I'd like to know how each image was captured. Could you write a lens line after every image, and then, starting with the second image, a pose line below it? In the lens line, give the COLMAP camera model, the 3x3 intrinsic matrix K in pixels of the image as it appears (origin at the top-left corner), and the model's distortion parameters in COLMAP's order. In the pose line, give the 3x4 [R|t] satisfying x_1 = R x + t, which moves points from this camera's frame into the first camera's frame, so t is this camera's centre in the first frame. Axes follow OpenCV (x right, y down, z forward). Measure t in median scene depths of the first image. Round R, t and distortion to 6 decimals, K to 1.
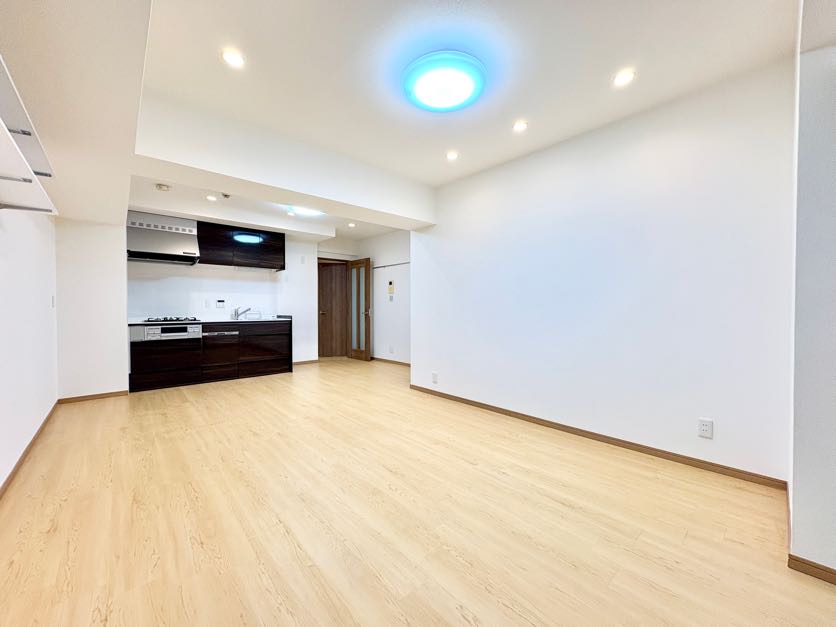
lens RADIAL K [[332.5, 0, 418.0], [0, 332.5, 313.5], [0, 0, 1]] dist [-0.001564, -0.000246]
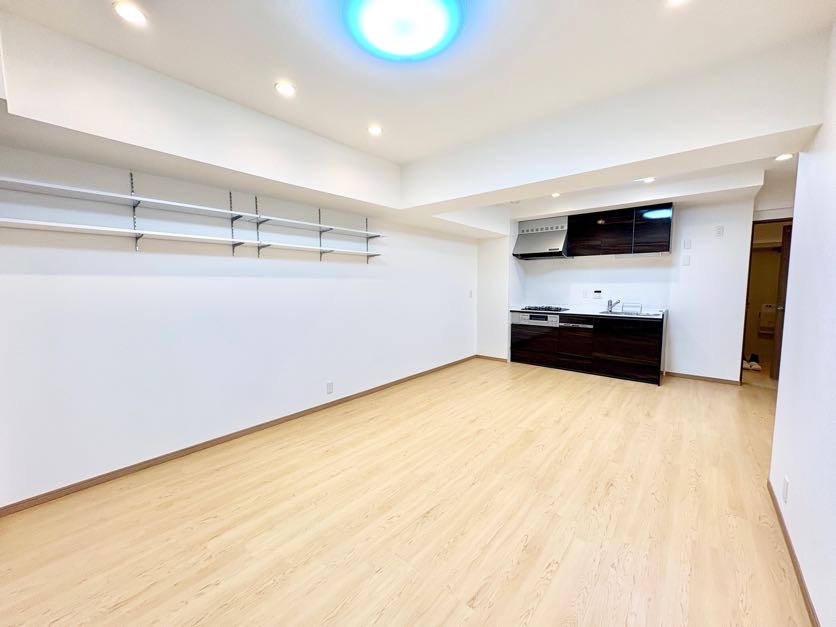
lens RADIAL K [[332.5, 0, 418.0], [0, 332.5, 313.5], [0, 0, 1]] dist [-0.001564, -0.000246]
pose [[0.131363, 0.089934, -0.987246, 0.448916], [-0.012177, 0.995948, 0.089106, -0.079170], [0.991260, 0.000316, 0.131926, 0.520887]]
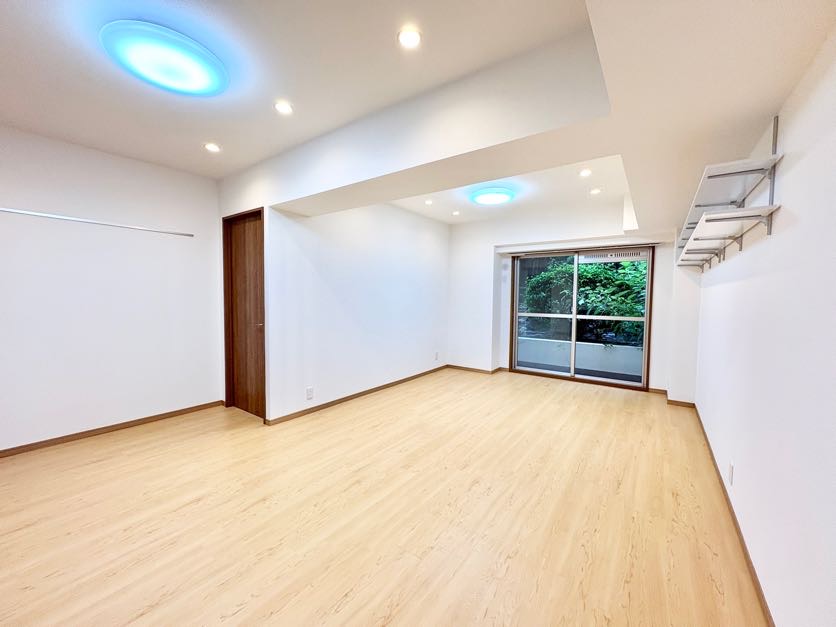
lens RADIAL K [[332.5, 0, 418.0], [0, 332.5, 313.5], [0, 0, 1]] dist [-0.001564, -0.000246]
pose [[-0.211959, -0.052920, 0.975845, -0.958257], [0.007173, 0.998422, 0.055702, -0.070593], [-0.977252, 0.018807, -0.211244, 1.016704]]
